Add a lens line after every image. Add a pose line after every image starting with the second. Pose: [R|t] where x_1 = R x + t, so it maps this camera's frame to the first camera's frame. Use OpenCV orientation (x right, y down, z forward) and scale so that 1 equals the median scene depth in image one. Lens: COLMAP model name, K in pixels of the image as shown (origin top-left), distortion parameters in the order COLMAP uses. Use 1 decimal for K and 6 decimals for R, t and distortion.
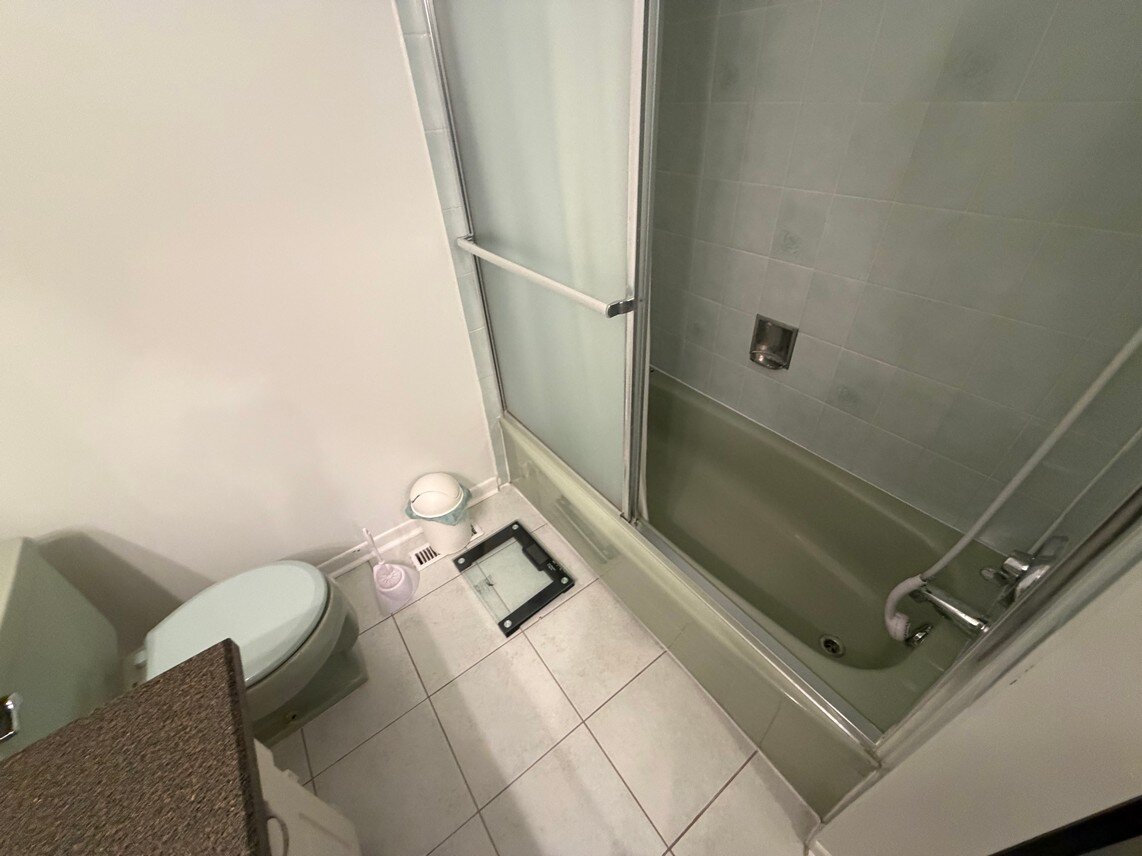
lens RADIAL K [[453.5, 0, 570.8], [0, 453.5, 426.9], [0, 0, 1]] dist [0.002465, -0.000946]
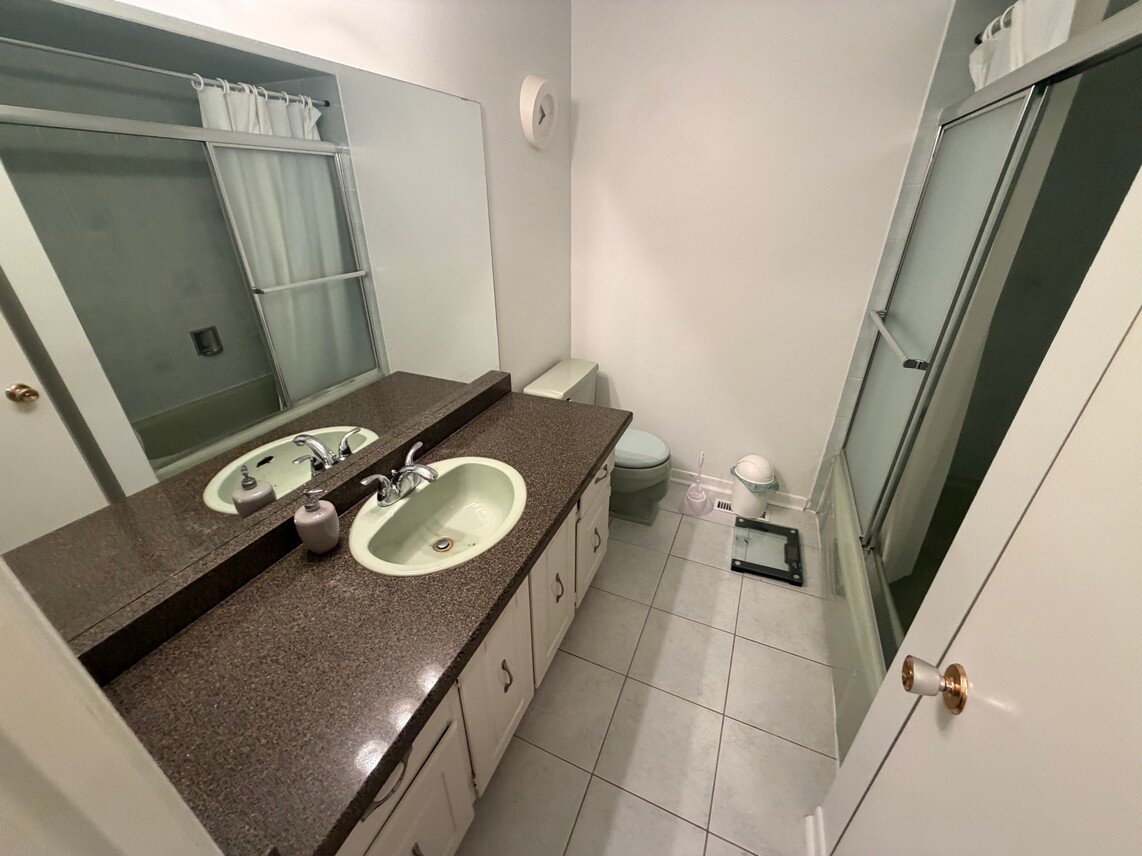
lens RADIAL K [[453.5, 0, 570.5], [0, 453.5, 425.7], [0, 0, 1]] dist [0.002465, -0.000946]
pose [[0.504886, 0.445596, -0.739279, 0.383056], [-0.551701, 0.825270, 0.120646, 0.180877], [0.663865, 0.346948, 0.662504, -0.342632]]
